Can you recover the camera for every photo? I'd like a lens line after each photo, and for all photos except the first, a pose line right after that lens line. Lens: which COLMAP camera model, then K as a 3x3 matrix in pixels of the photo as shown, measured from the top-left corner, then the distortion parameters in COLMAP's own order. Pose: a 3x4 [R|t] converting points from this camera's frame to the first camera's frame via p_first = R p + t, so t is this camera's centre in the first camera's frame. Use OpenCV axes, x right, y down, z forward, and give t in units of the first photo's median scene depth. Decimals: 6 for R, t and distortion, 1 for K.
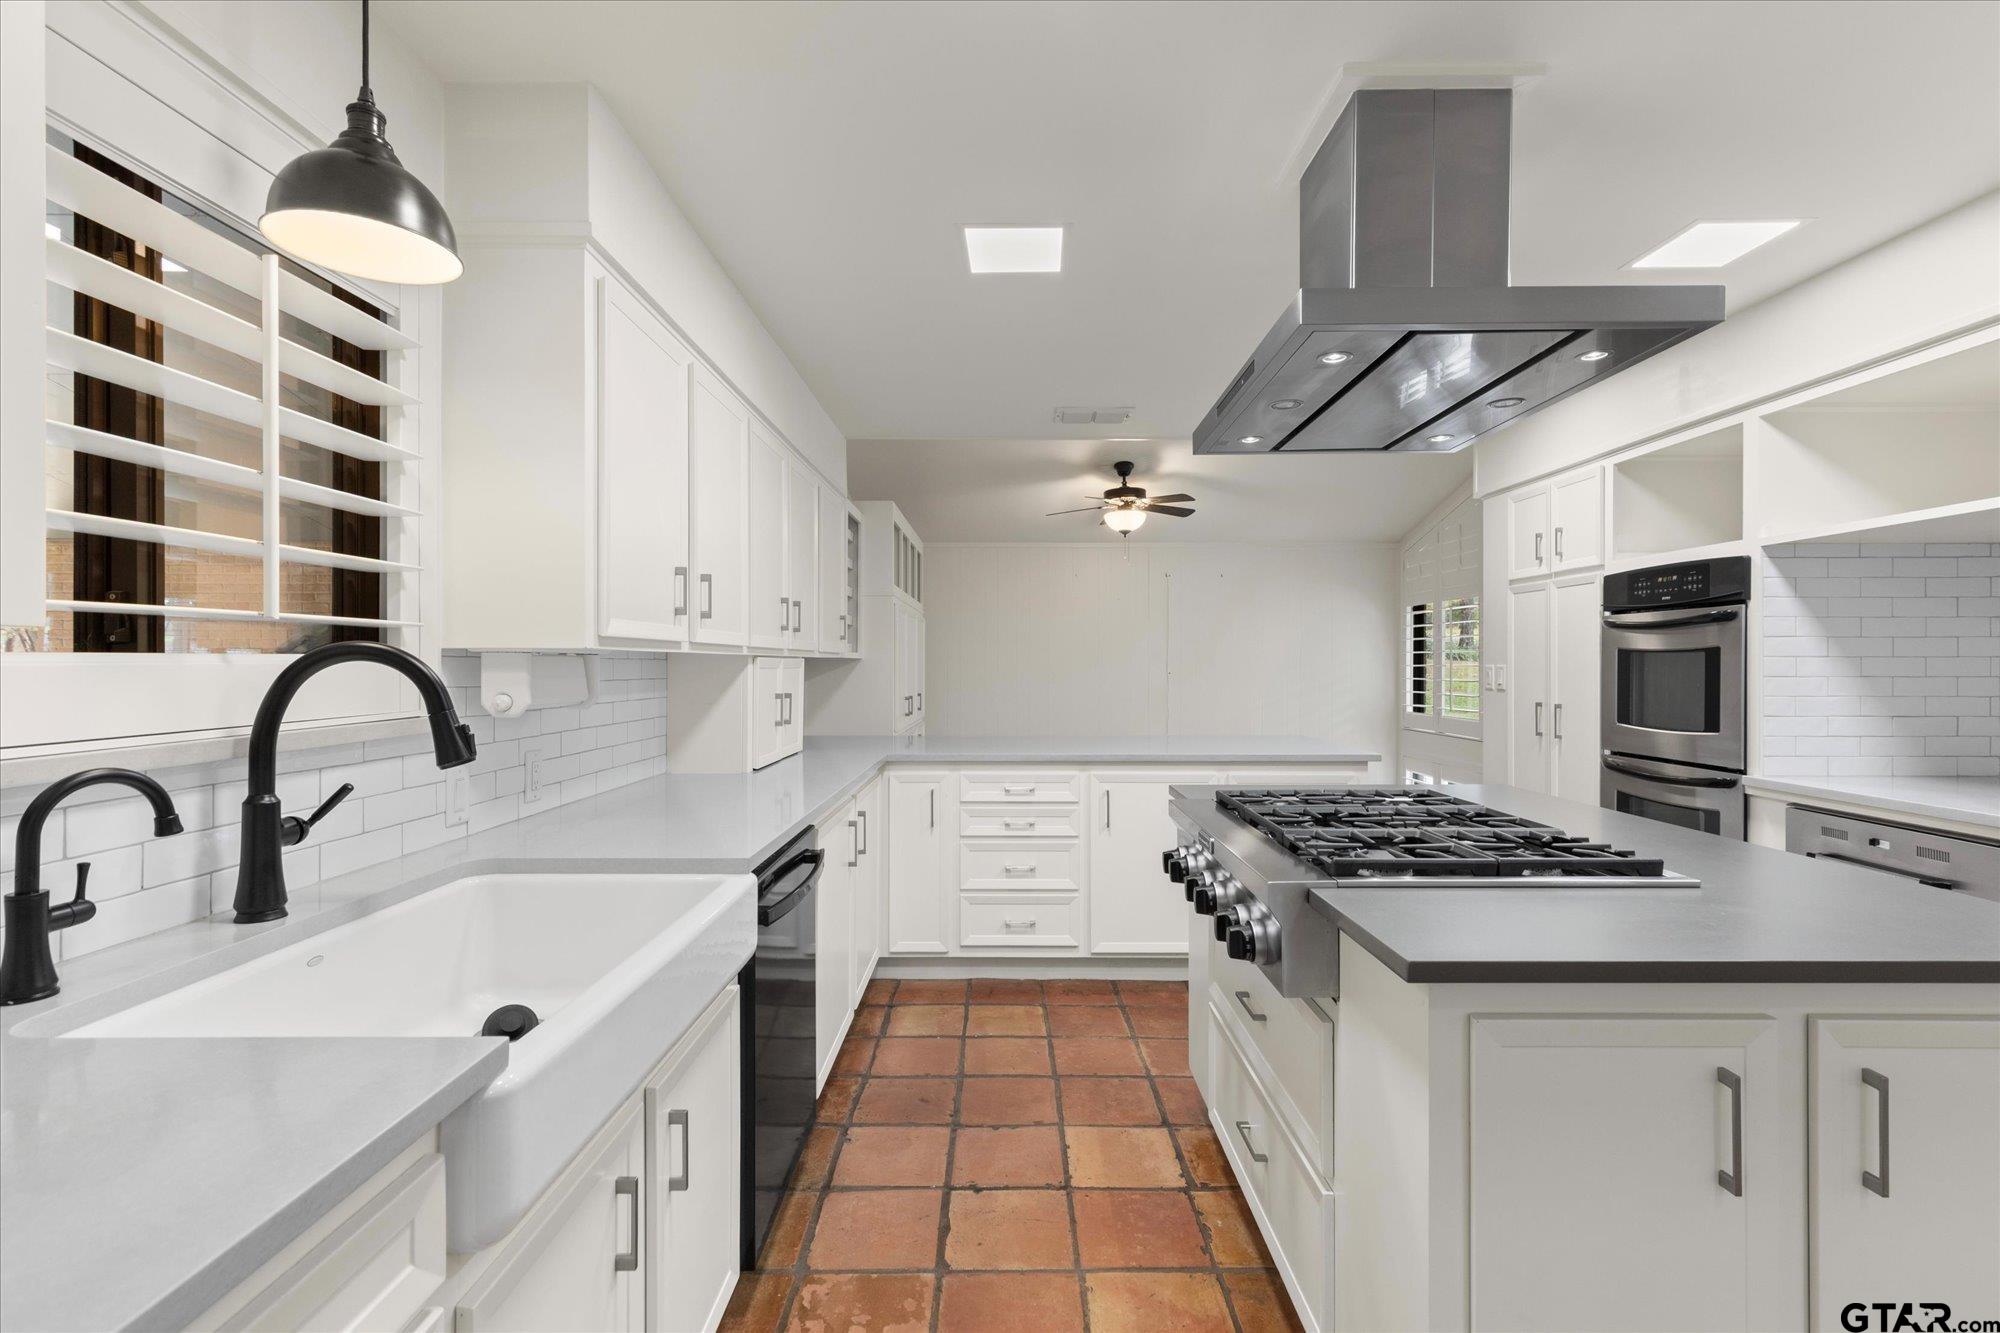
lens RADIAL K [[903.0, 0, 992.8], [0, 903.0, 664.8], [0, 0, 1]] dist [0.009987, -0.002391]
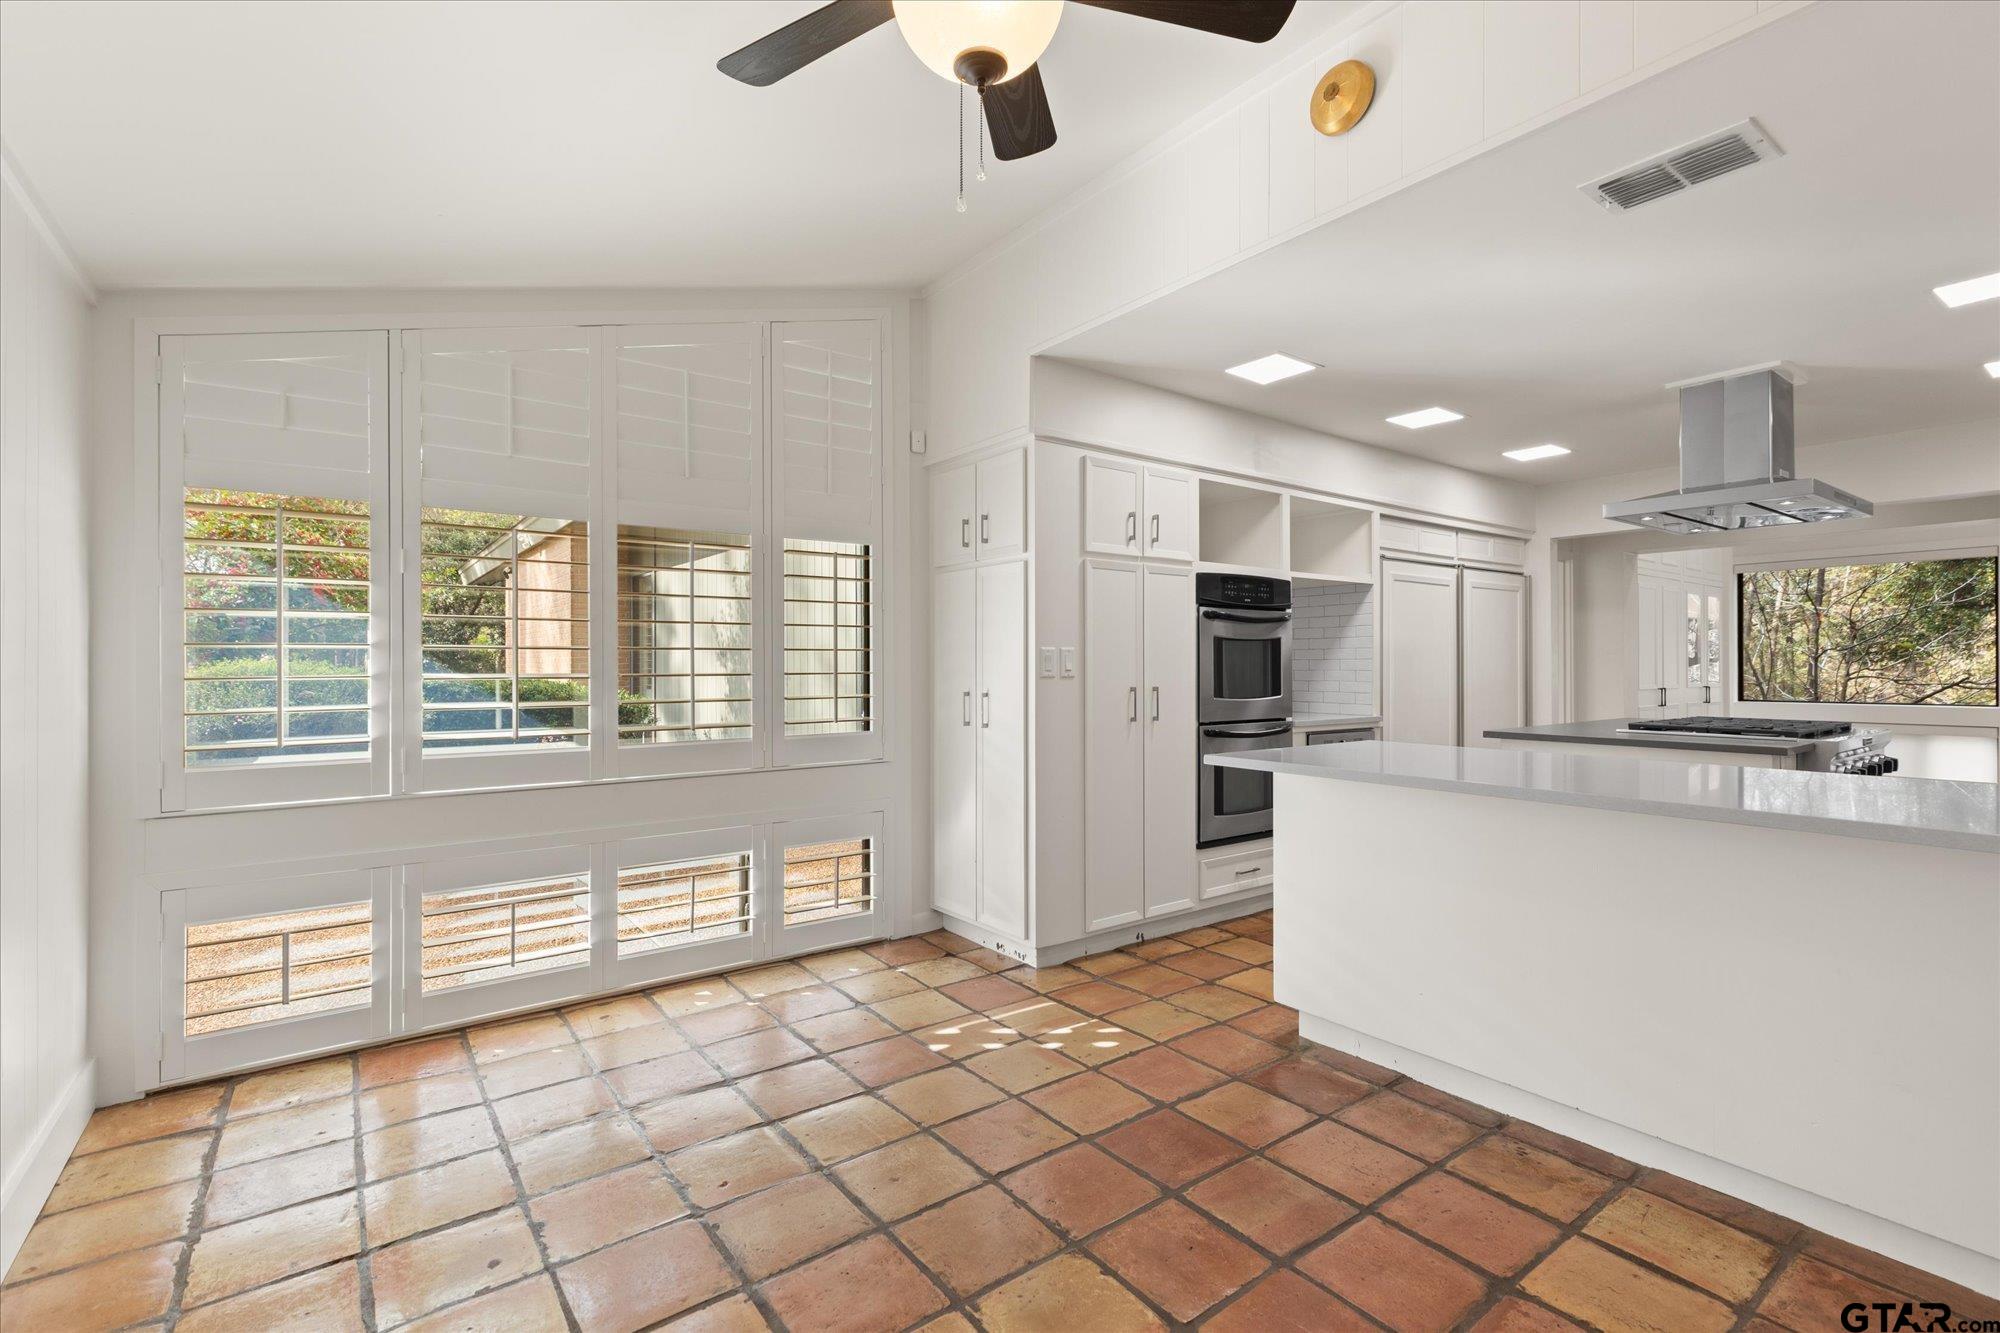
lens RADIAL K [[903.0, 0, 995.6], [0, 903.0, 661.9], [0, 0, 1]] dist [0.009987, -0.002391]
pose [[-0.597753, -0.004812, 0.801666, -0.090808], [-0.007470, 0.999972, 0.000432, 0.017054], [-0.801645, -0.005730, -0.597773, 1.840118]]
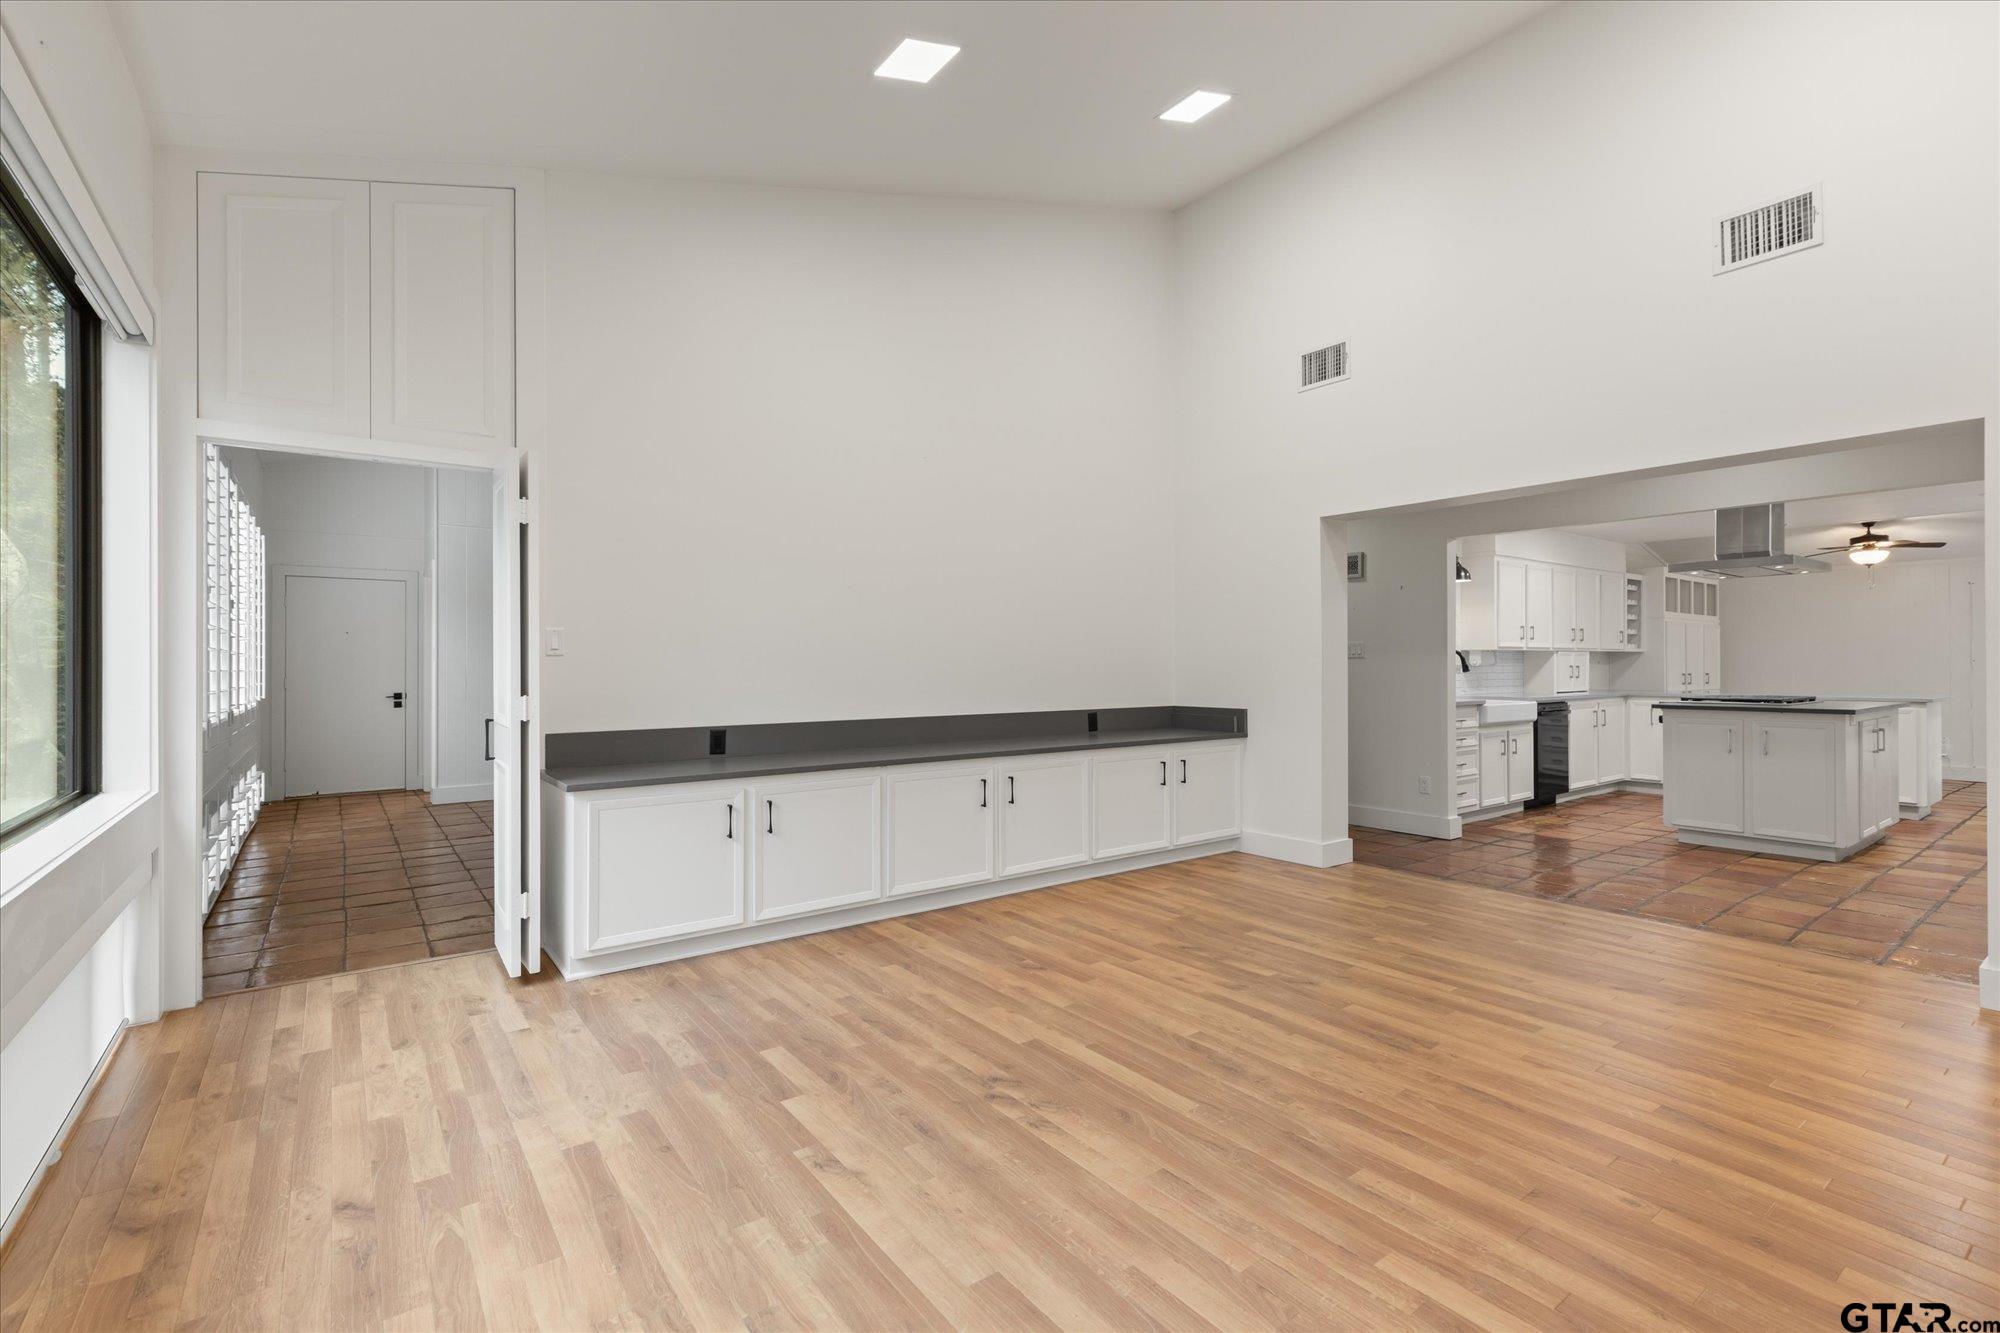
lens RADIAL K [[903.0, 0, 1006.8], [0, 903.0, 665.1], [0, 0, 1]] dist [0.009987, -0.002391]
pose [[0.614421, -0.000425, -0.788978, 0.730388], [0.001566, 0.999999, 0.000680, 0.023564], [0.788977, -0.001653, 0.614421, -1.667804]]
